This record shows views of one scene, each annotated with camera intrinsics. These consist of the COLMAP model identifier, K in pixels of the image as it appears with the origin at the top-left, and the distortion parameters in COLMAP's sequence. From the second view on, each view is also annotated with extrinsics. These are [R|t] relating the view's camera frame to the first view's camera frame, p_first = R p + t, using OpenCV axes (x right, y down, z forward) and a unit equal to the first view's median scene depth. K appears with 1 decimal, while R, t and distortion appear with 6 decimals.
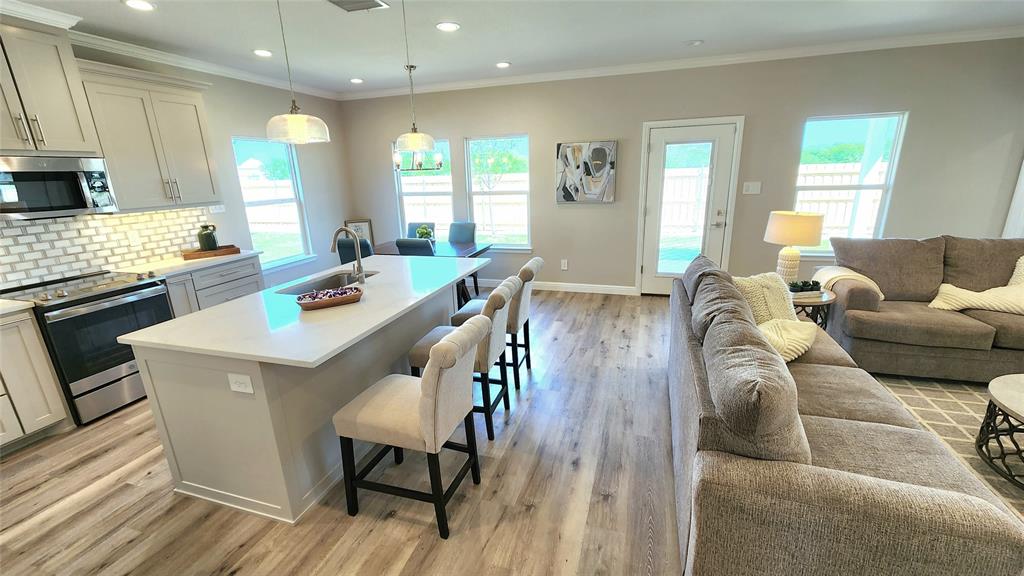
lens RADIAL K [[418.6, 0, 503.6], [0, 418.6, 292.4], [0, 0, 1]] dist [-0.000575, -0.000059]
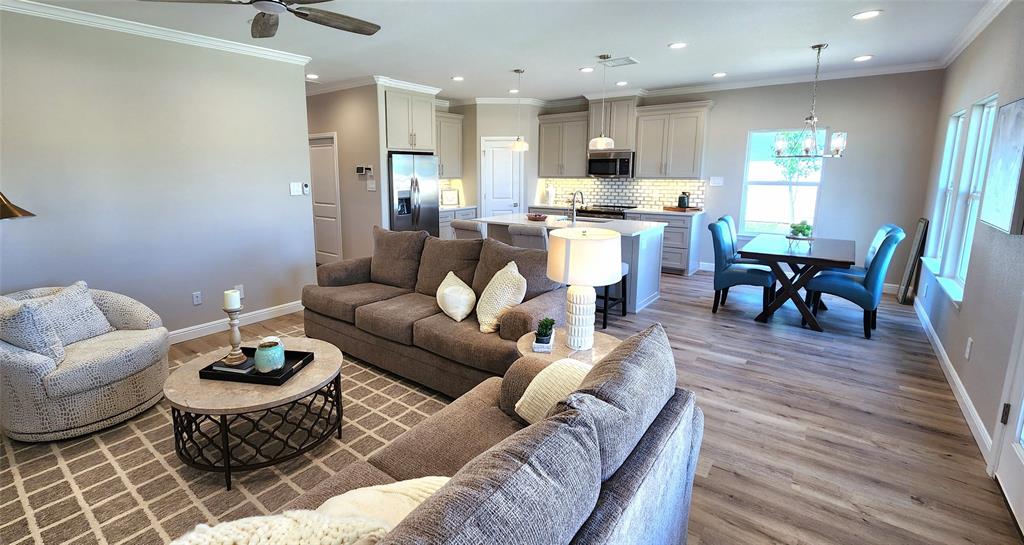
lens RADIAL K [[463.1, 0, 474.2], [0, 463.1, 241.4], [0, 0, 1]] dist [0.003849, 0.000401]
pose [[-0.342341, 0.185859, -0.921010, 1.224498], [-0.241355, 0.929952, 0.277376, -0.292096], [0.908048, 0.317247, -0.273503, 0.862239]]
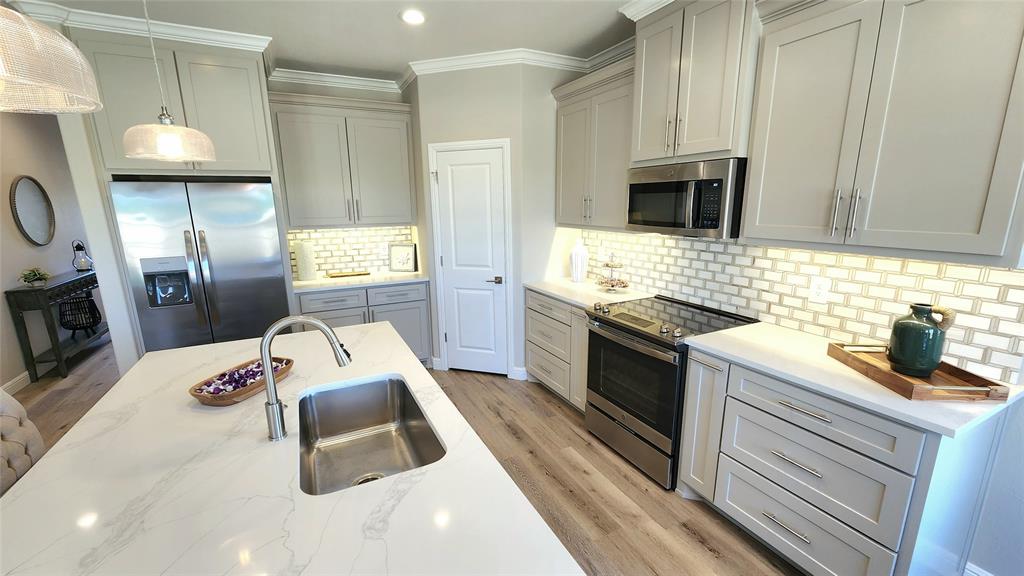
lens RADIAL K [[418.6, 0, 515.3], [0, 418.6, 291.3], [0, 0, 1]] dist [-0.000575, -0.000059]
pose [[-0.702681, 0.196560, -0.683815, -0.187515], [-0.158573, 0.893646, 0.419824, -0.290786], [0.693609, 0.403437, -0.596779, 1.010176]]
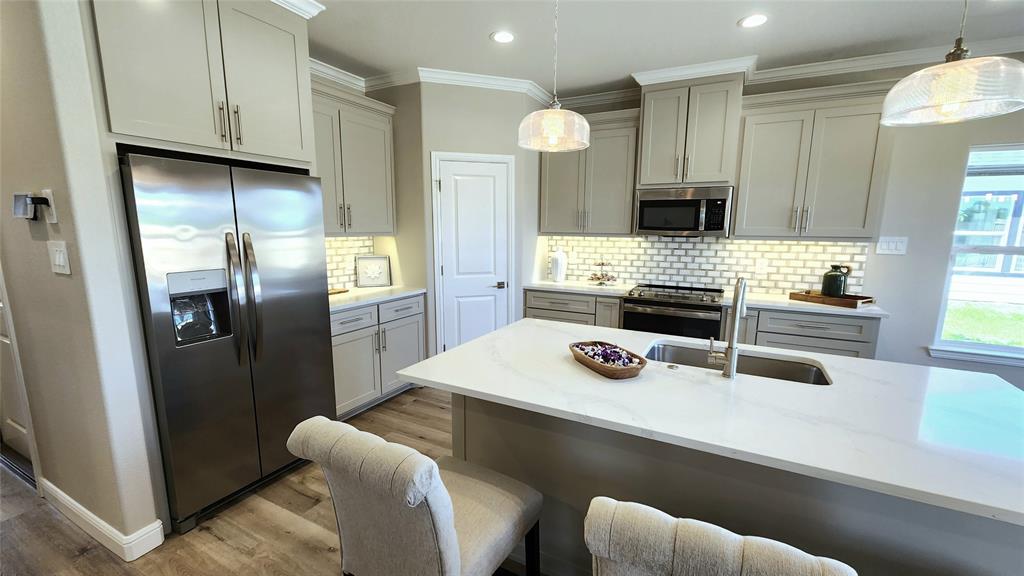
lens RADIAL K [[418.6, 0, 514.8], [0, 418.6, 290.8], [0, 0, 1]] dist [-0.000575, -0.000059]
pose [[-0.158874, 0.189284, -0.968984, 0.166688], [-0.274124, 0.934404, 0.227474, -0.134836], [0.948480, 0.301761, -0.096565, 0.538281]]
